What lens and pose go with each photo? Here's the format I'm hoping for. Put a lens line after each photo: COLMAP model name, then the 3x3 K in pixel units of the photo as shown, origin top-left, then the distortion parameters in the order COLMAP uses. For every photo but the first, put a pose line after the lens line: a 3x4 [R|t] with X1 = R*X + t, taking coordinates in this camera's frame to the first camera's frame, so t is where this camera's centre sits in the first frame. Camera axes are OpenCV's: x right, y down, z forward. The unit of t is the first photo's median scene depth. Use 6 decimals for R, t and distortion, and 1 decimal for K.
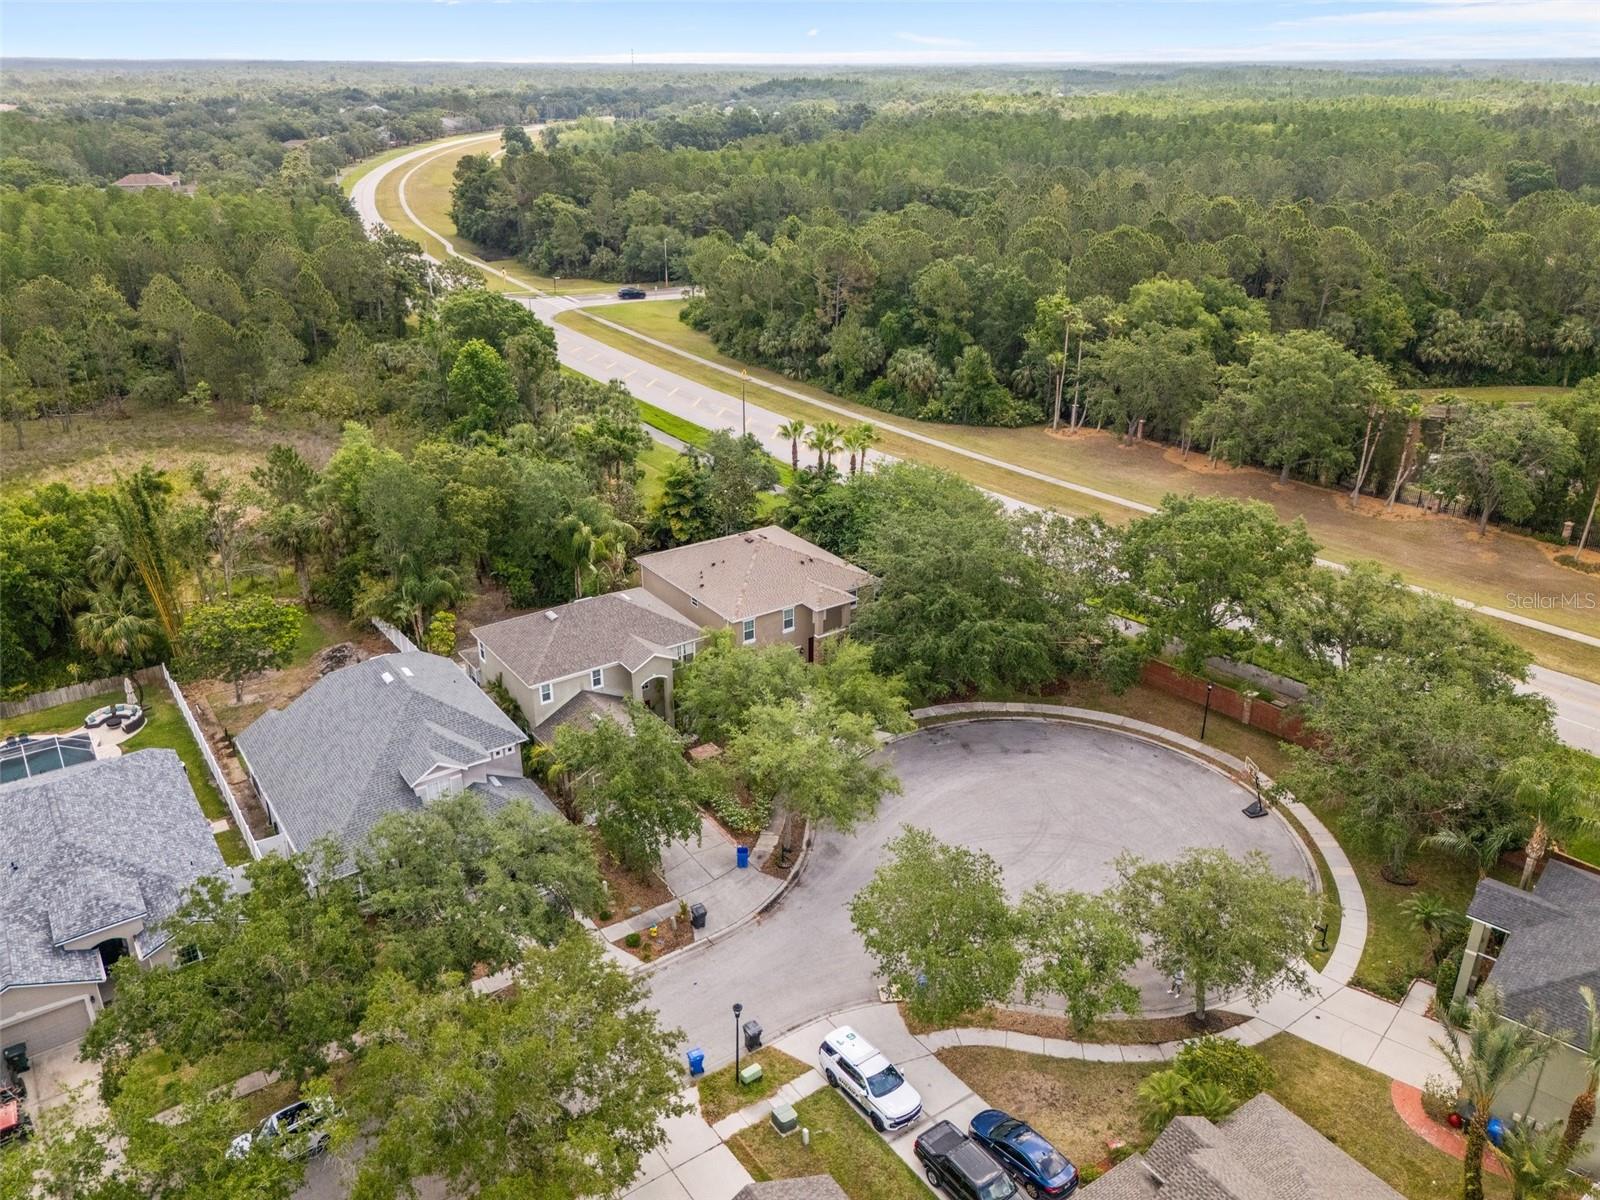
lens RADIAL K [[1202.7, 0, 799.7], [0, 1202.7, 601.1], [0, 0, 1]] dist [0.015172, 0.002923]
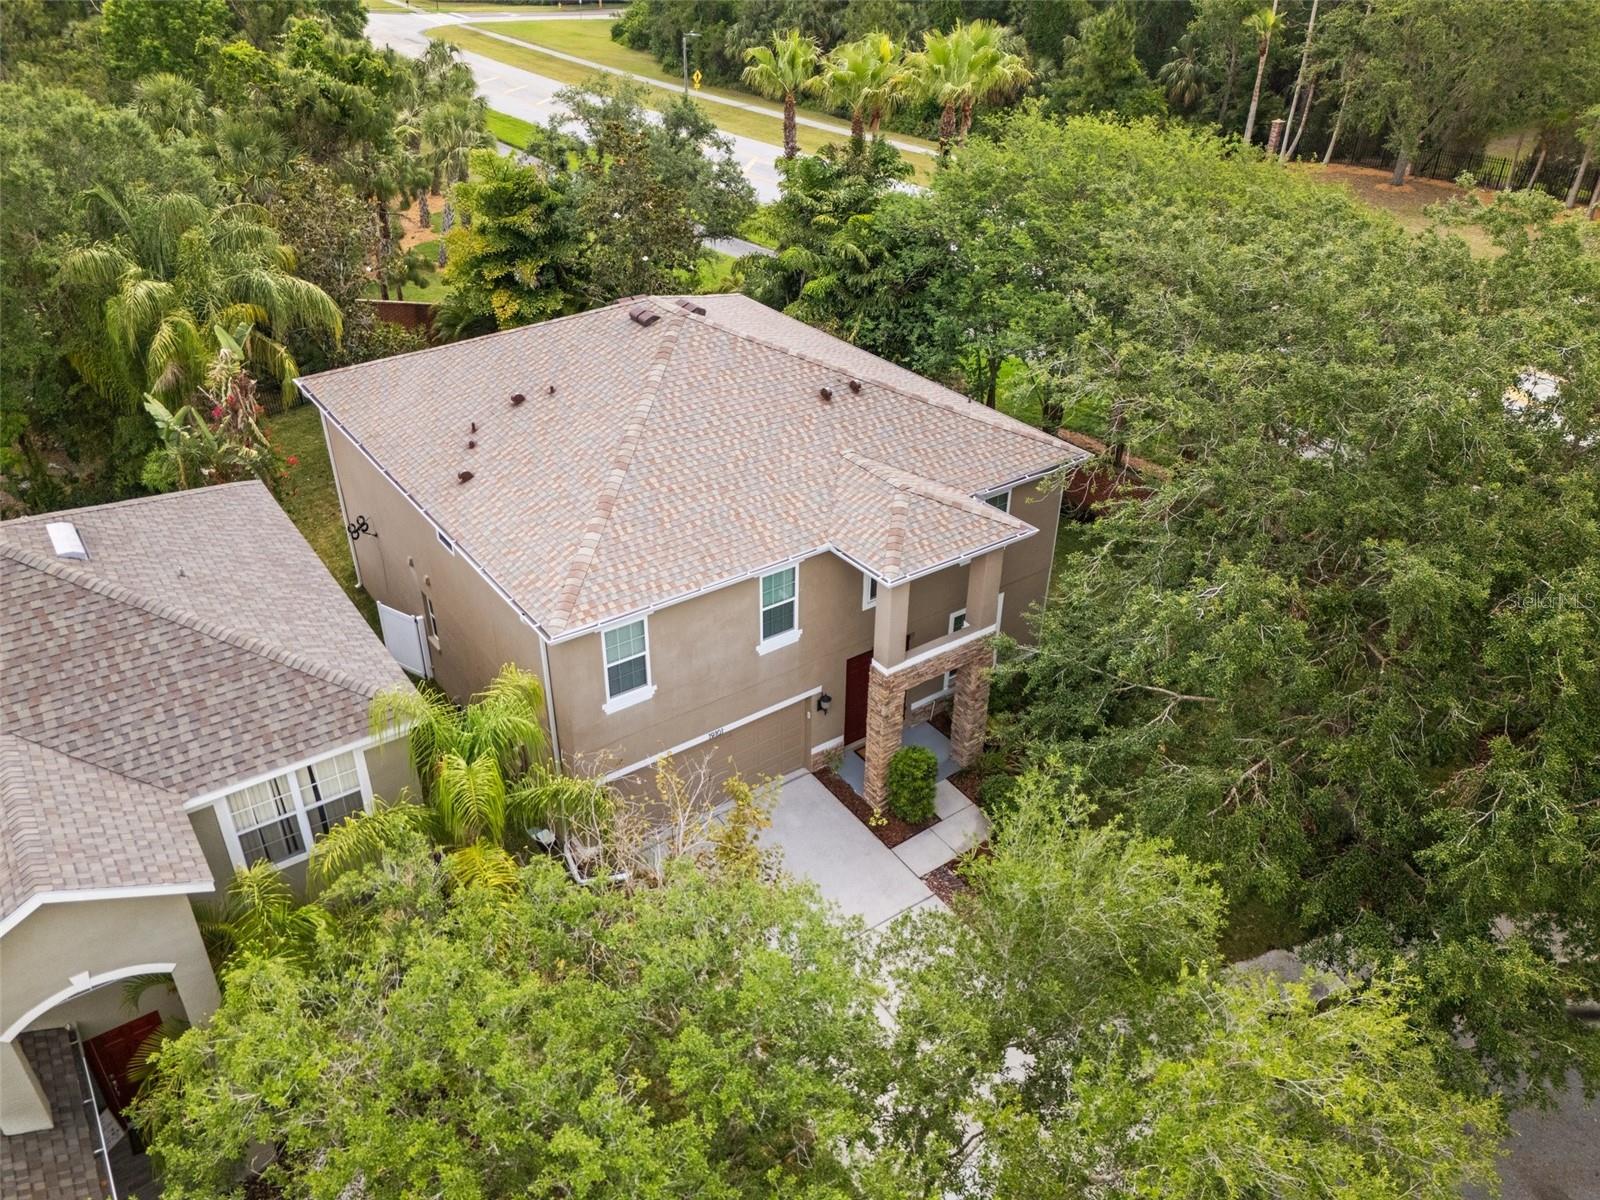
lens RADIAL K [[1202.7, 0, 800.2], [0, 1202.7, 596.7], [0, 0, 1]] dist [0.015172, 0.002923]
pose [[0.999878, 0.001441, 0.015560, -0.007289], [-0.003409, 0.991866, 0.127239, -0.017878], [-0.015250, -0.127277, 0.991750, 0.609215]]
